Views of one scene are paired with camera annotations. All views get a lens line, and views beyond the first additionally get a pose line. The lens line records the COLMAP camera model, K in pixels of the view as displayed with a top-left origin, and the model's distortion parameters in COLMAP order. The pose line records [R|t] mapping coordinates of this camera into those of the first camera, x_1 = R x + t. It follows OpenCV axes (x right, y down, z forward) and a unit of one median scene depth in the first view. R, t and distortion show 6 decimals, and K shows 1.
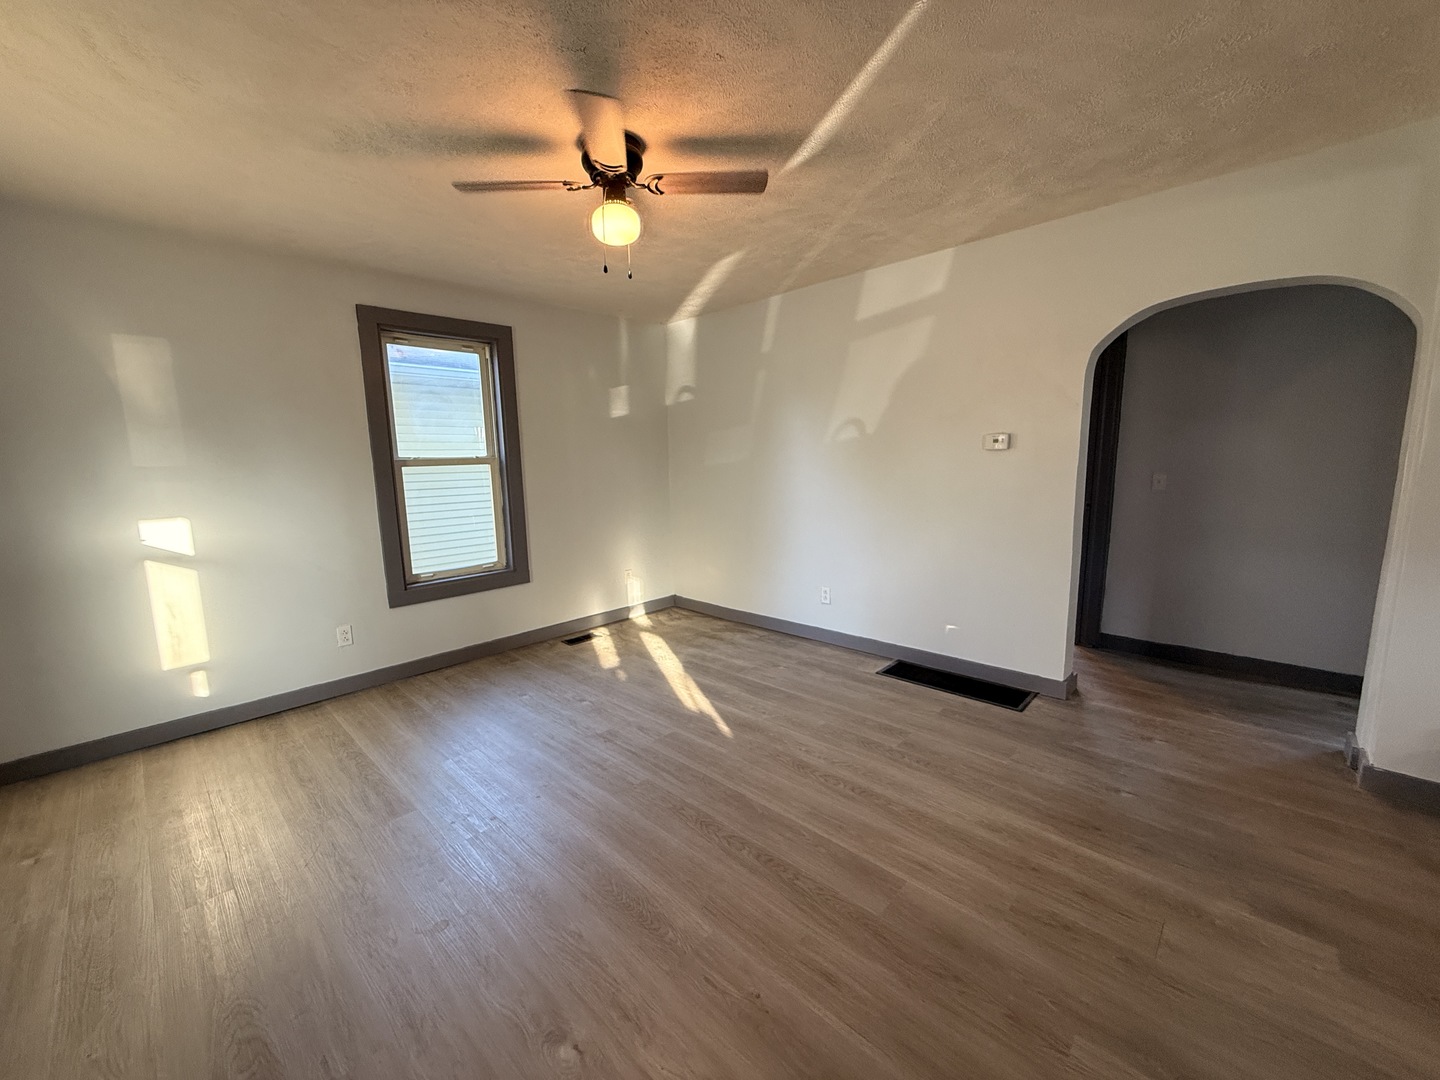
lens RADIAL K [[572.5, 0, 721.2], [0, 572.5, 540.9], [0, 0, 1]] dist [0.000476, 0.000539]
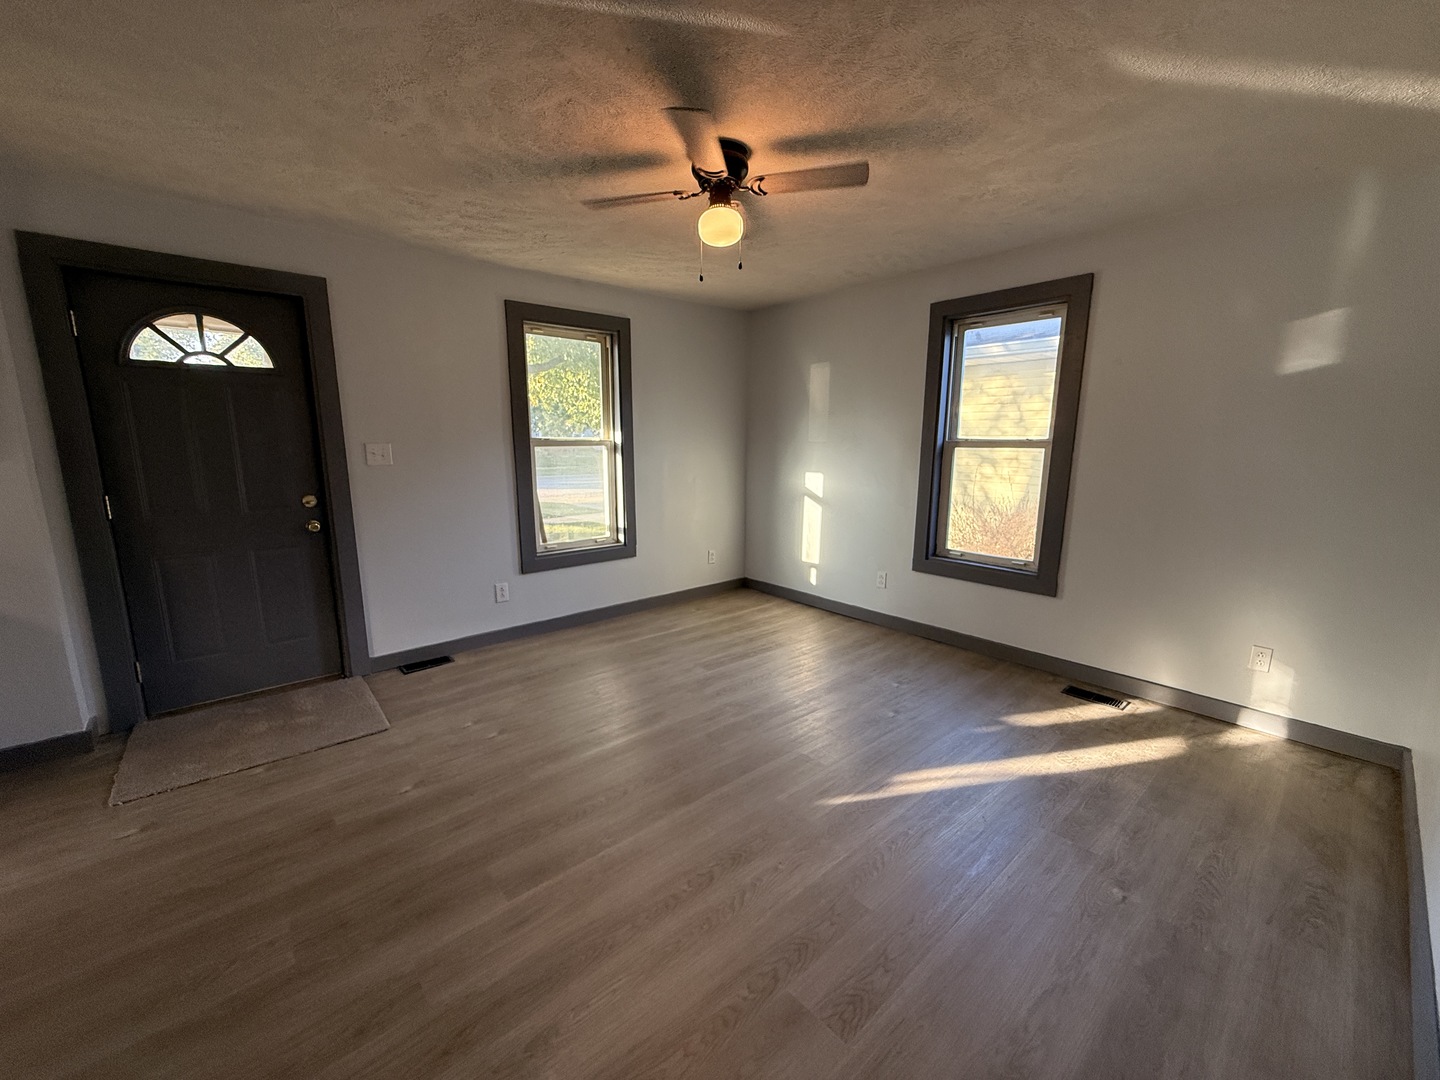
lens RADIAL K [[572.5, 0, 717.1], [0, 572.5, 542.1], [0, 0, 1]] dist [0.000476, 0.000539]
pose [[-0.085448, 0.200069, -0.976049, 0.562257], [-0.148548, 0.966124, 0.211040, -0.120034], [0.985207, 0.163023, -0.052834, 0.658820]]
